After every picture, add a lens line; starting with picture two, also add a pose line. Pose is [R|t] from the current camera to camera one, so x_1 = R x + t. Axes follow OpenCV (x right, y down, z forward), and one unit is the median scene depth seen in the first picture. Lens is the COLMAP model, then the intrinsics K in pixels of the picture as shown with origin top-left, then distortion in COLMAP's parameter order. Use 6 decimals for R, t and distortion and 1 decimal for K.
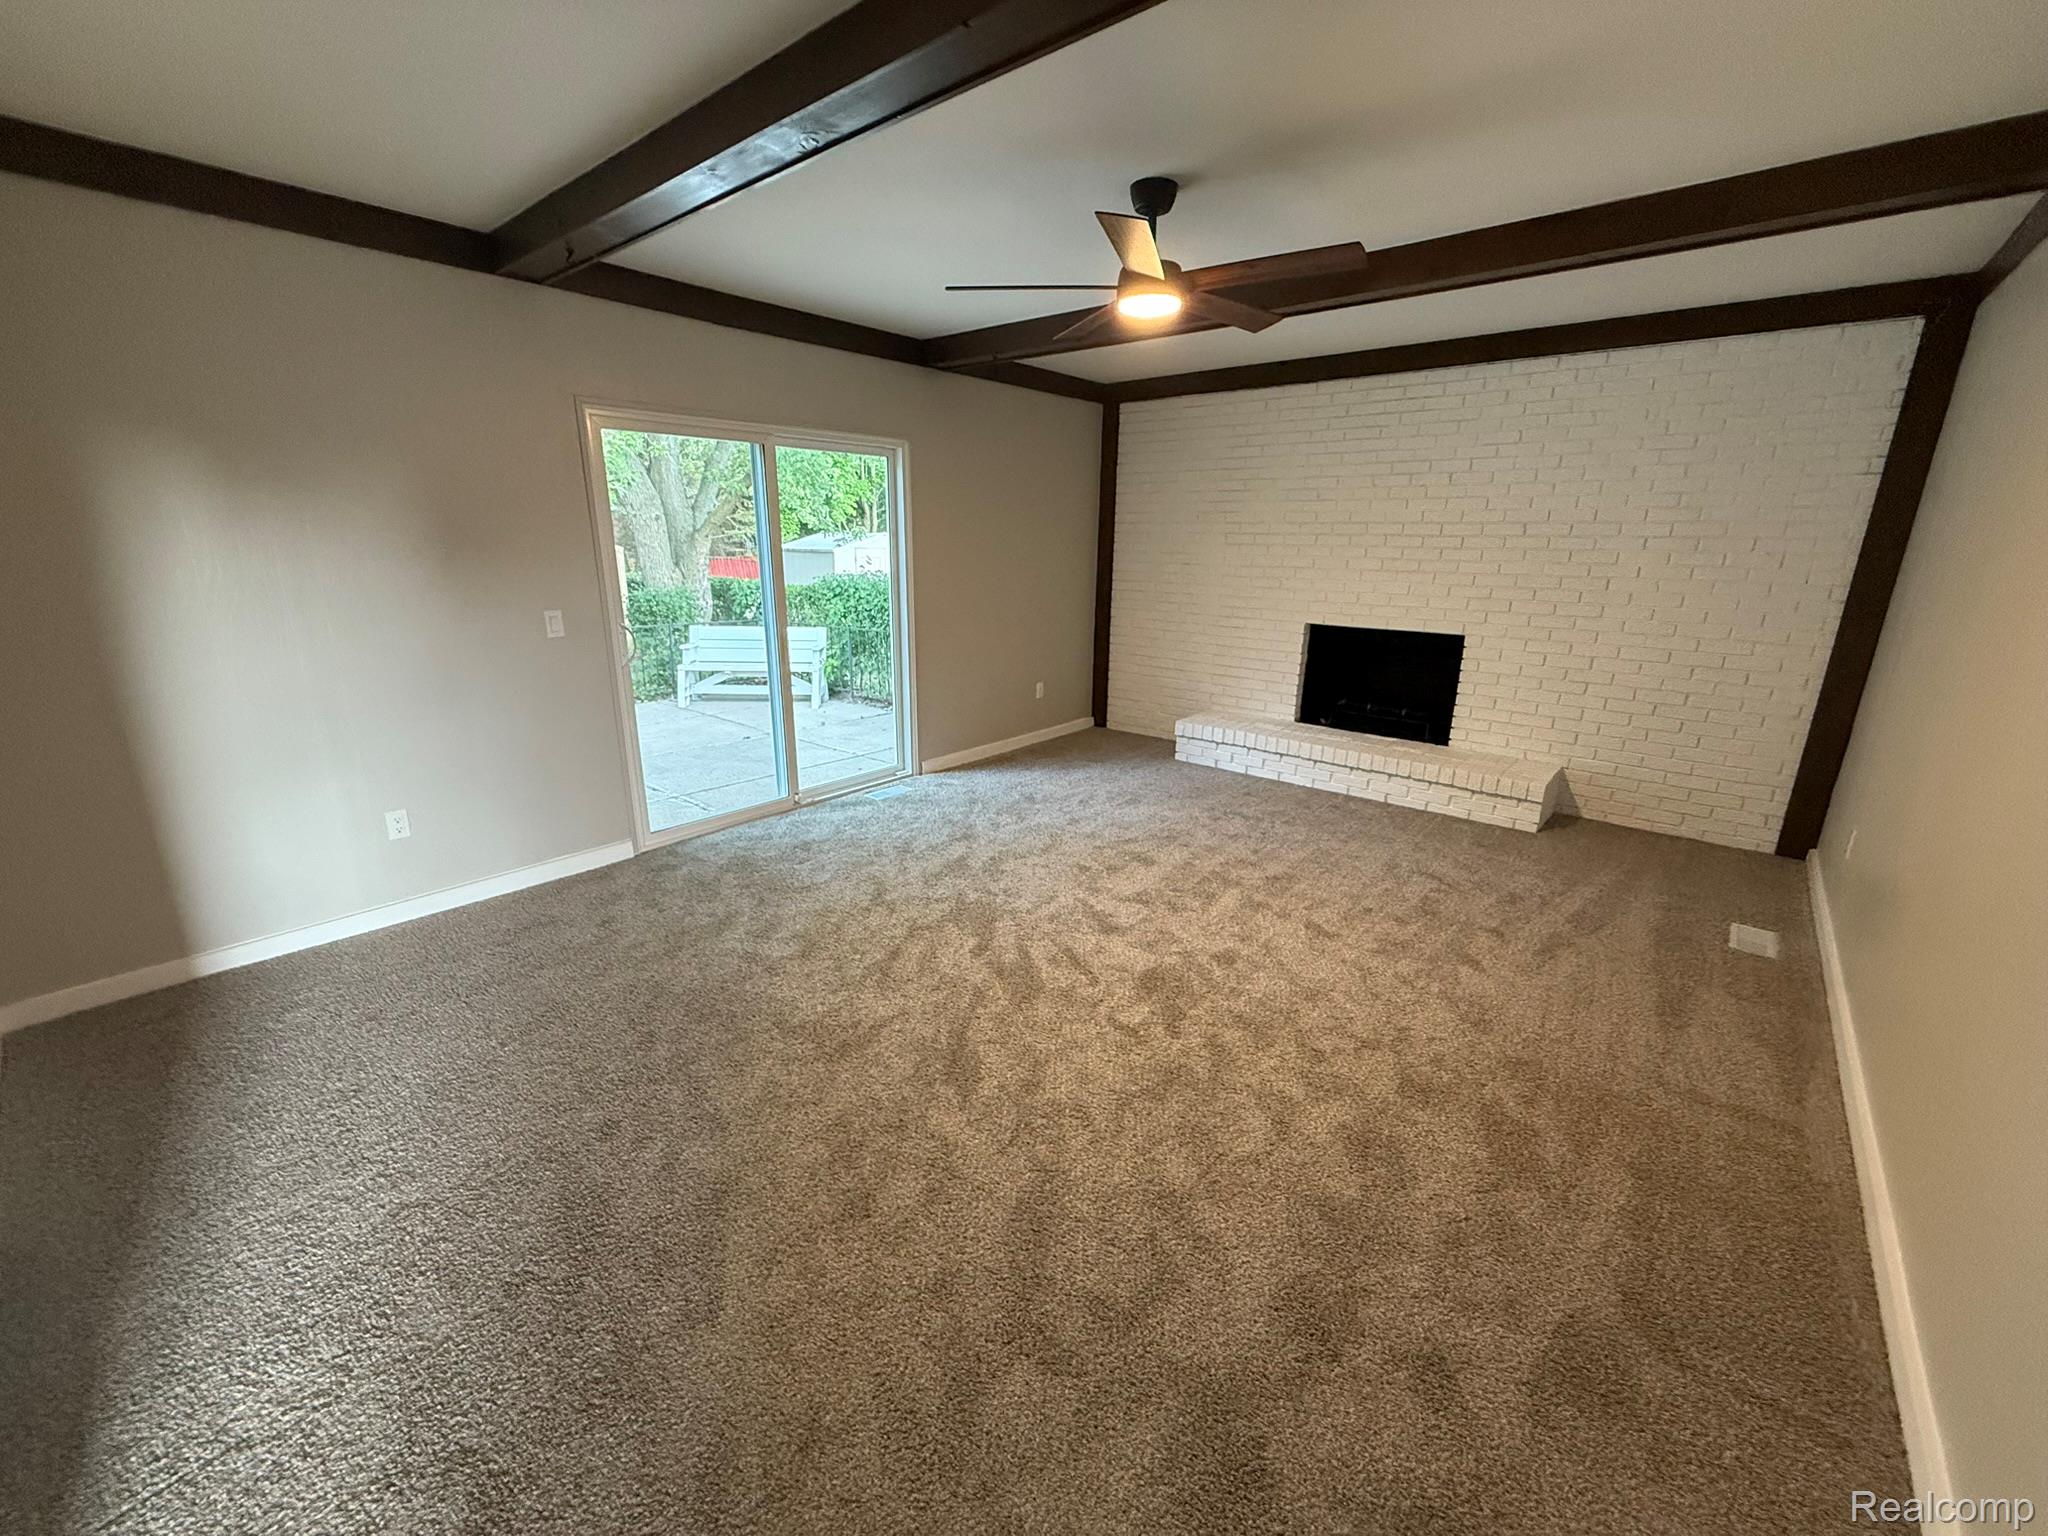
lens RADIAL K [[813.7, 0, 1015.5], [0, 813.7, 766.7], [0, 0, 1]] dist [0.000798, -0.000098]
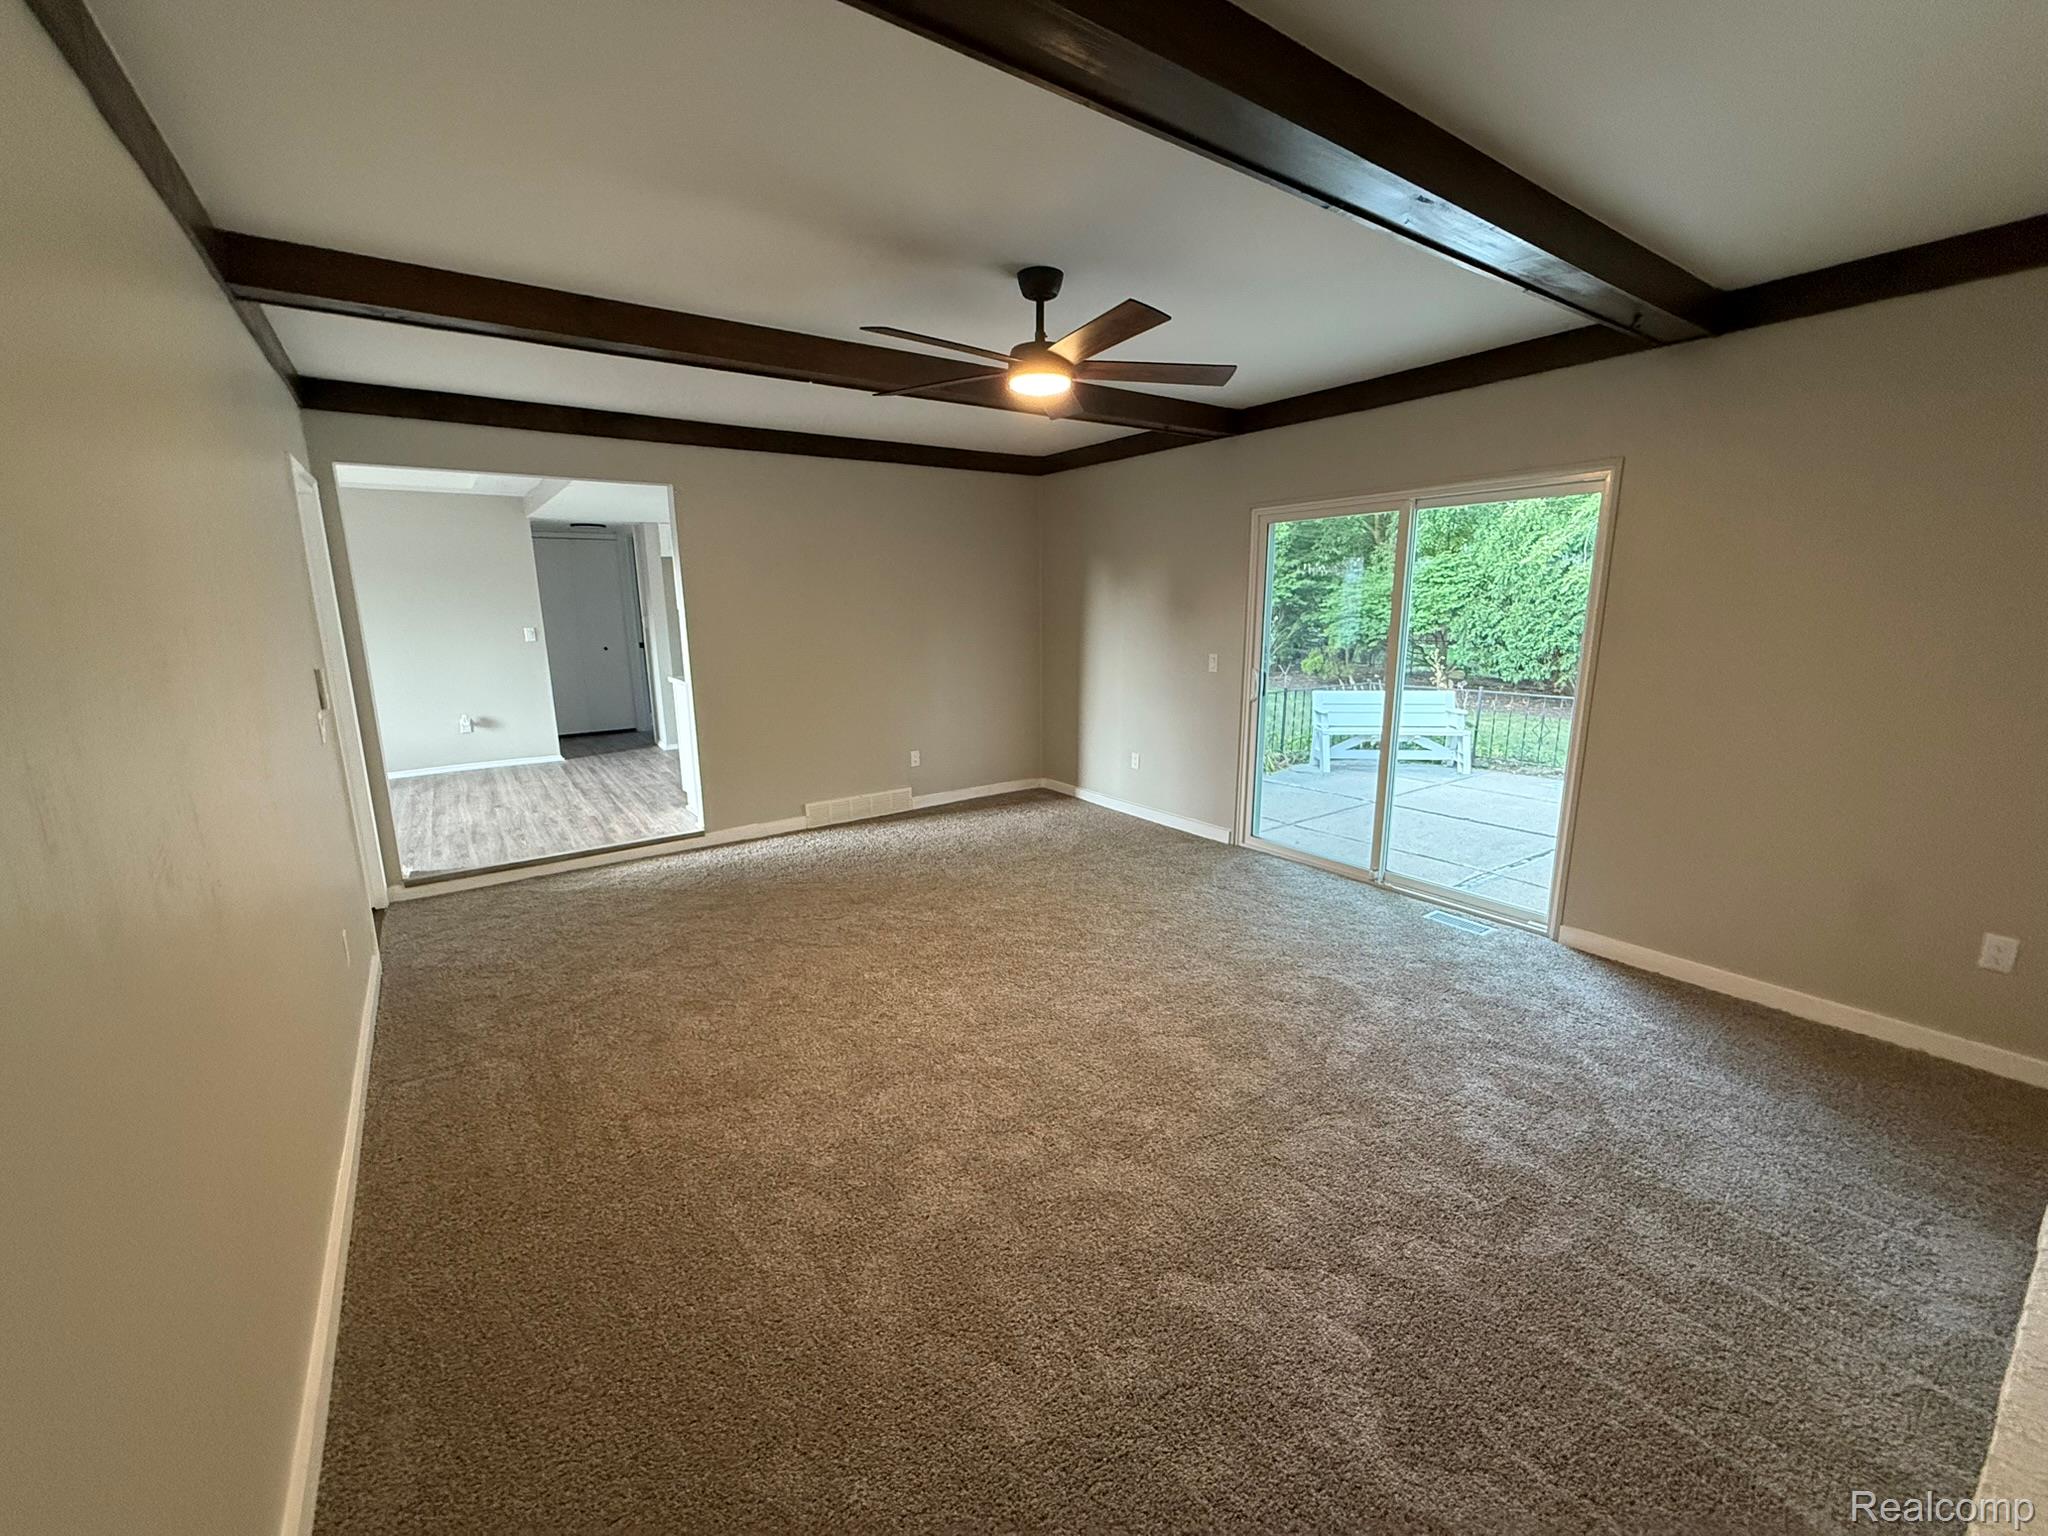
lens RADIAL K [[813.7, 0, 1015.5], [0, 813.7, 766.7], [0, 0, 1]] dist [0.000798, -0.000098]
pose [[-0.228000, 0.194917, -0.953951, 0.732798], [-0.257668, 0.932747, 0.252169, -0.217840], [0.938948, 0.303297, -0.162442, 0.752619]]
